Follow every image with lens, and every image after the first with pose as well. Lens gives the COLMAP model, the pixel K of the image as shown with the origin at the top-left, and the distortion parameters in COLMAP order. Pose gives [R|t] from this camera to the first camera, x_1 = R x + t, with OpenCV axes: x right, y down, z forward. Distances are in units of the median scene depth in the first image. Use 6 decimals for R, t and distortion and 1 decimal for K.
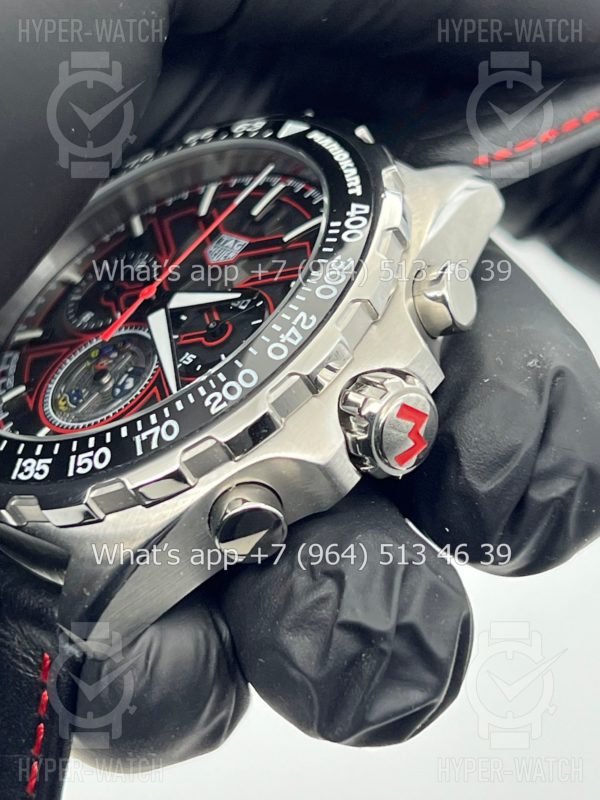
lens RADIAL K [[1934.5, 0, 298.3], [0, 1934.5, 398.9], [0, 0, 1]] dist [0.210555, 0.000000]
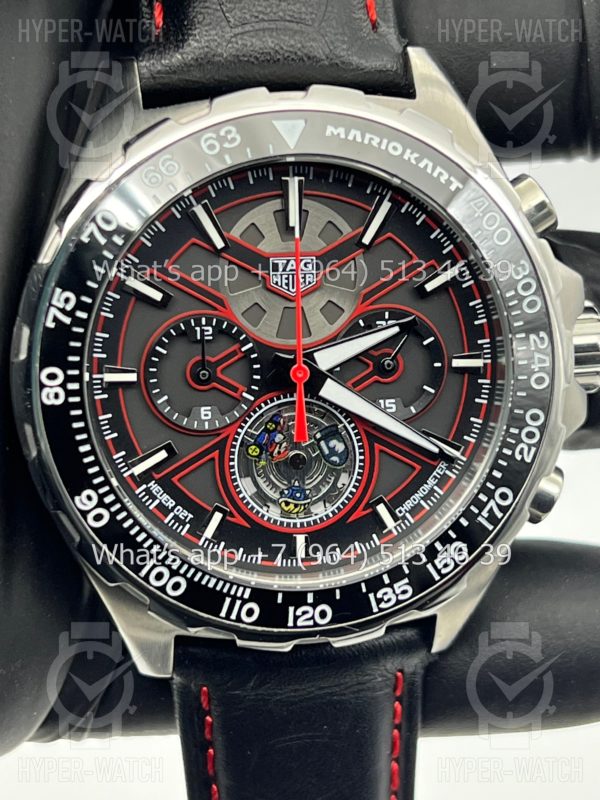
lens RADIAL K [[1934.5, 0, 300.6], [0, 1934.5, 398.0], [0, 0, 1]] dist [0.210555, 0.000000]
pose [[0.518657, -0.715180, 0.468521, -0.597418], [0.154773, 0.617473, 0.771215, -0.879085], [-0.840857, -0.327481, 0.430948, 0.630789]]
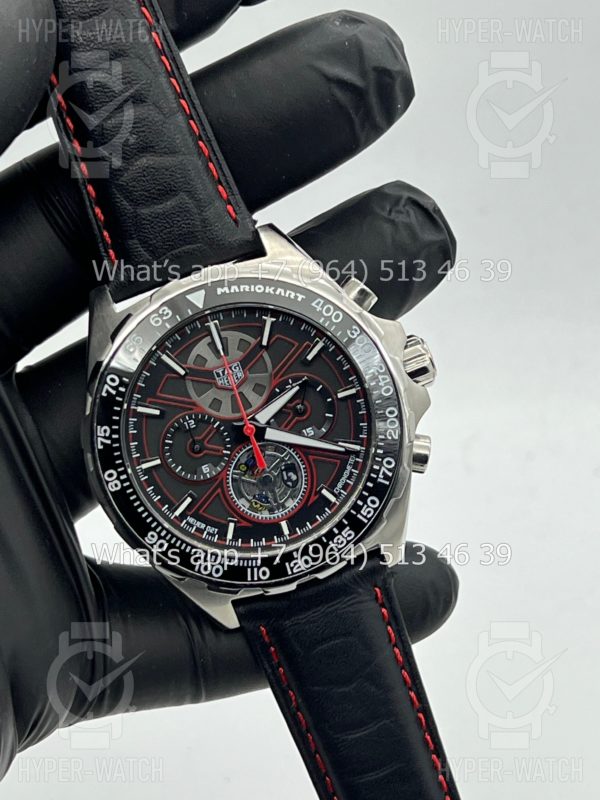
lens RADIAL K [[1934.5, 0, 295.7], [0, 1934.5, 399.3], [0, 0, 1]] dist [0.210555, 0.000000]
pose [[0.339613, -0.829702, 0.443010, -0.855137], [0.439843, 0.556426, 0.704932, -1.344086], [-0.831385, -0.044549, 0.553908, 0.051171]]
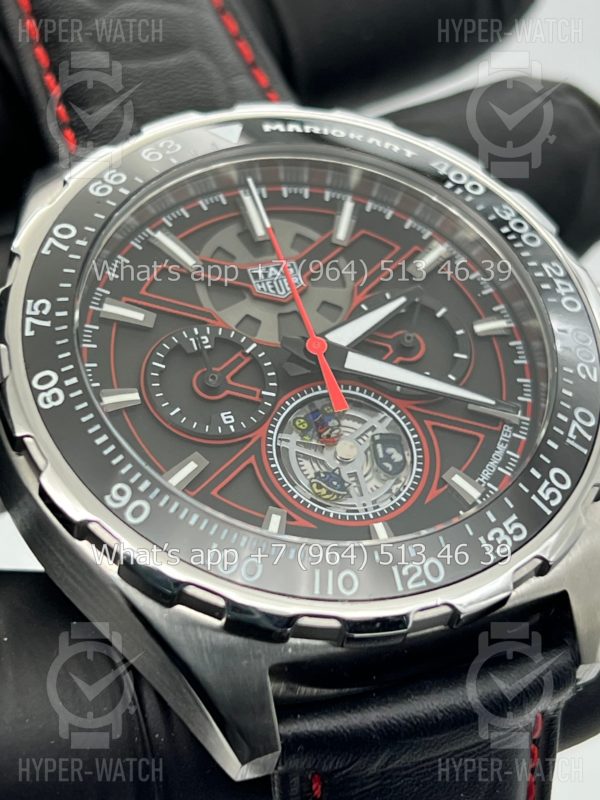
lens RADIAL K [[1934.5, 0, 308.0], [0, 1934.5, 367.9], [0, 0, 1]] dist [0.210555, 0.000000]
pose [[0.288176, -0.379042, 0.879364, -0.928590], [0.353117, 0.895667, 0.270350, -0.309038], [-0.890092, 0.232610, 0.391956, 0.730764]]
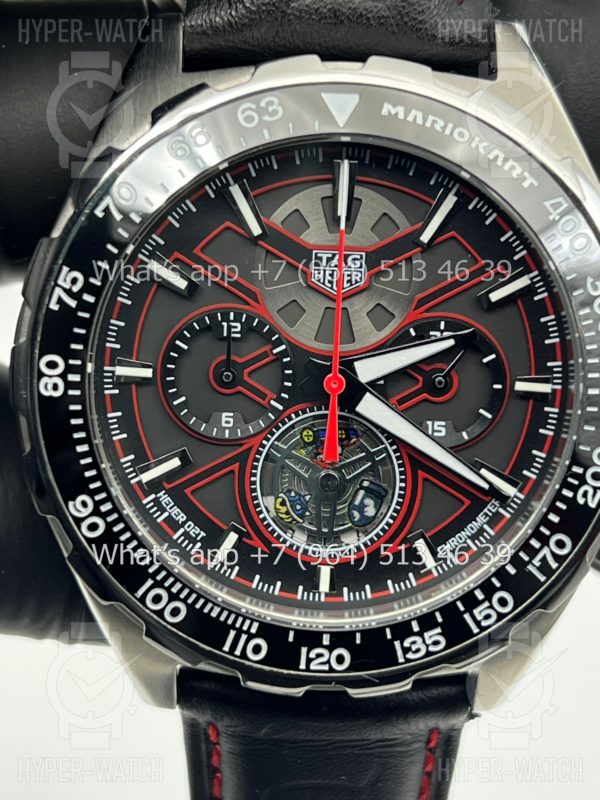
lens RADIAL K [[1934.5, 0, 294.0], [0, 1934.5, 404.6], [0, 0, 1]] dist [0.210555, 0.000000]
pose [[0.628653, -0.670299, 0.394328, -0.475957], [0.196922, 0.627731, 0.753110, -0.767418], [-0.752341, -0.395793, 0.526622, 0.612379]]
